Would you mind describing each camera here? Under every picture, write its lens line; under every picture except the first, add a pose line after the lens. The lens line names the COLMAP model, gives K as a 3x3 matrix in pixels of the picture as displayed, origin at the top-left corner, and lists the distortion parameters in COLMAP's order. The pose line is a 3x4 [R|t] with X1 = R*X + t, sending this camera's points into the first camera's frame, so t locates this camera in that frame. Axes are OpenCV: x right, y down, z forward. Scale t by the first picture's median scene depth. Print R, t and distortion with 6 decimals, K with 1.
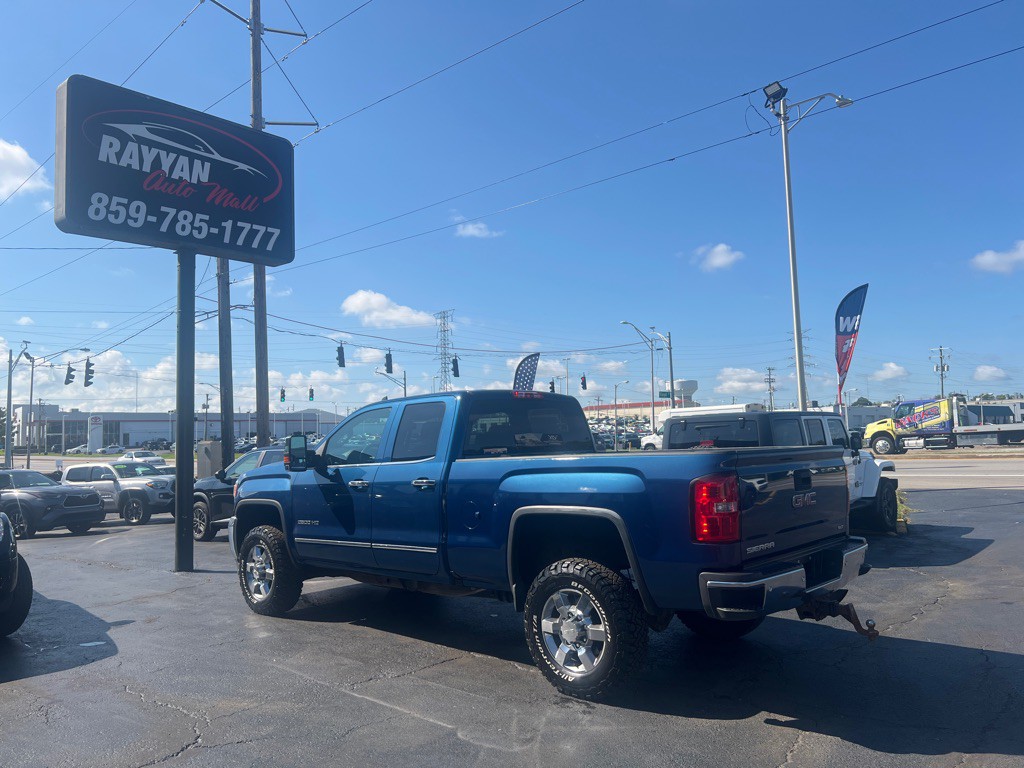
lens RADIAL K [[772.0, 0, 512.0], [0, 772.0, 384.0], [0, 0, 1]] dist [0.039260, -0.047630]
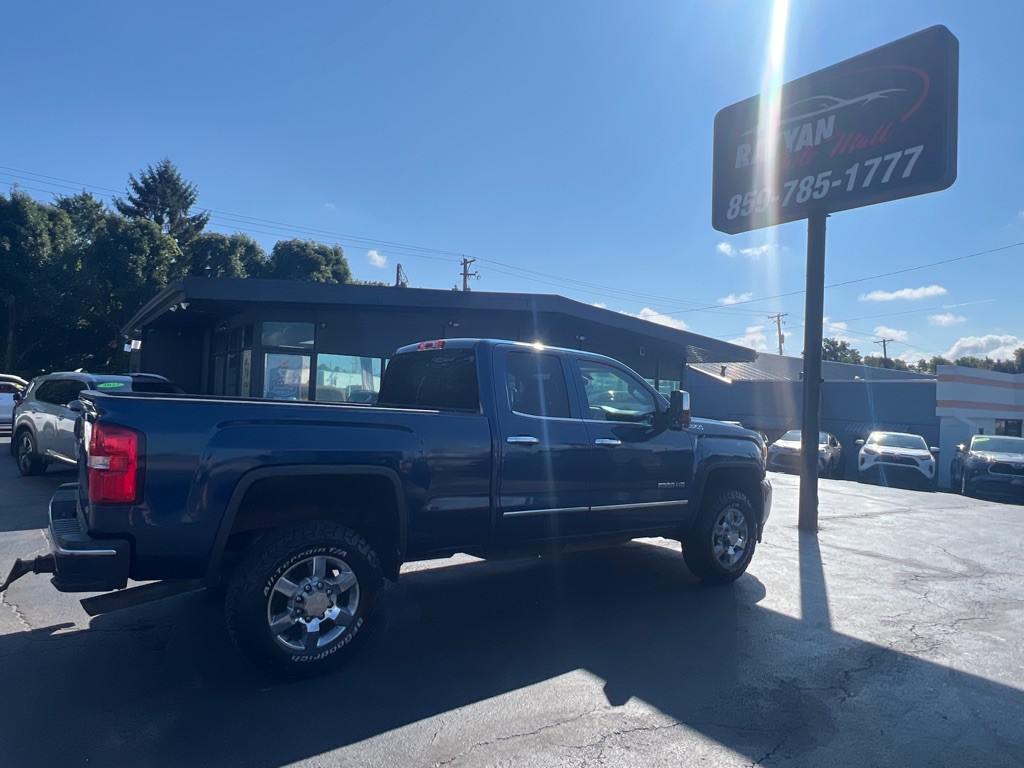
lens RADIAL K [[630.2, 0, 507.7], [0, 630.2, 381.6], [0, 0, 1]] dist [0.001221, -0.003841]
pose [[-0.203484, -0.008147, -0.979044, 0.505195], [0.033449, 0.999324, -0.015268, 0.049289], [0.978507, -0.035854, -0.203073, 0.831632]]
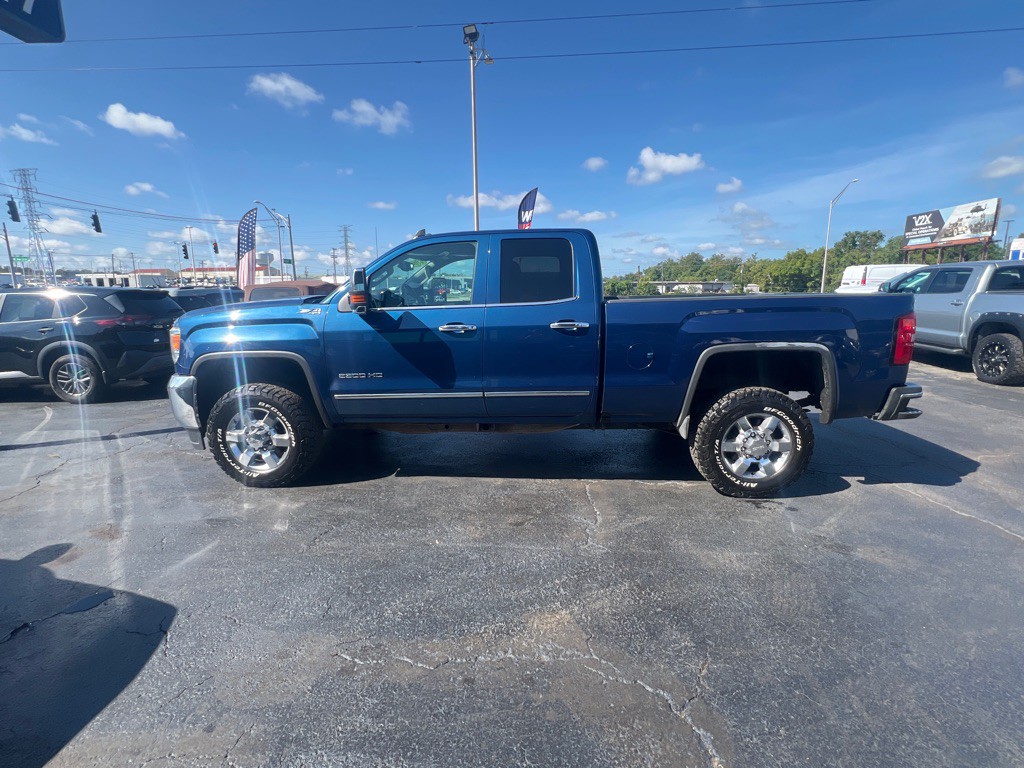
lens RADIAL K [[480.3, 0, 509.4], [0, 480.3, 381.7], [0, 0, 1]] dist [-0.002719, 0.000340]
pose [[0.770732, -0.095834, 0.629911, -0.328063], [-0.061627, 0.972776, 0.223402, 0.041577], [-0.634172, -0.211003, 0.743844, 0.358496]]
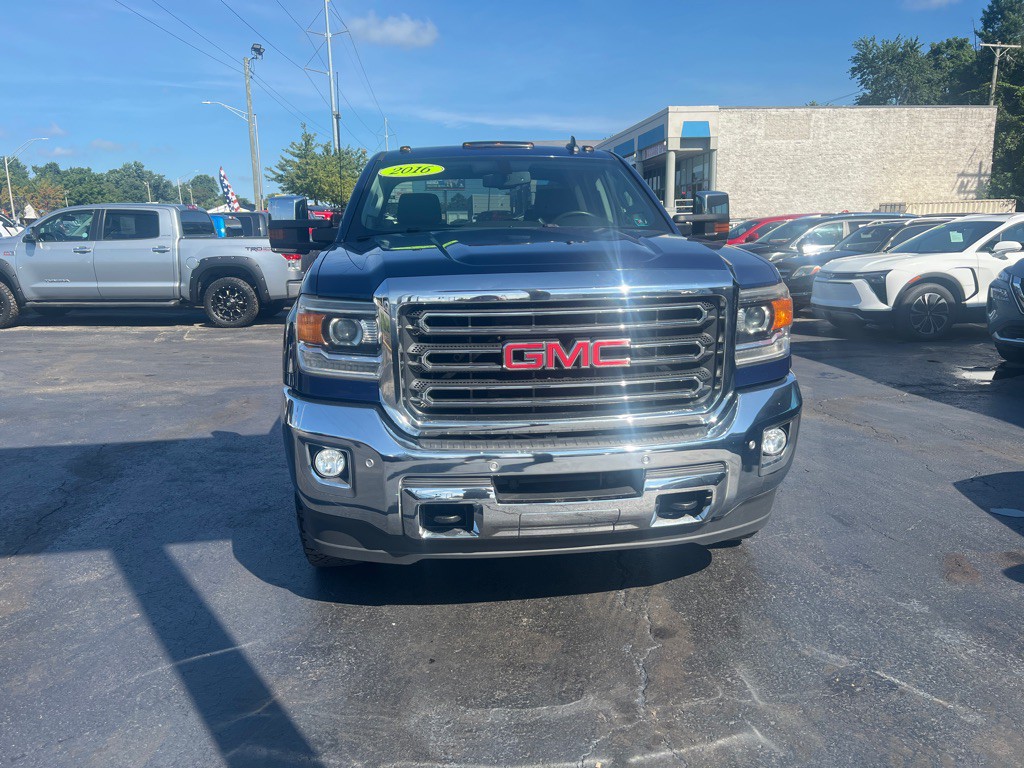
lens RADIAL K [[775.5, 0, 514.9], [0, 775.5, 384.4], [0, 0, 1]] dist [0.044438, -0.055662]
pose [[-0.760326, -0.086416, 0.643768, -0.409271], [-0.010055, 0.992557, 0.121361, 0.103863], [-0.649464, 0.085801, -0.755536, 1.120274]]
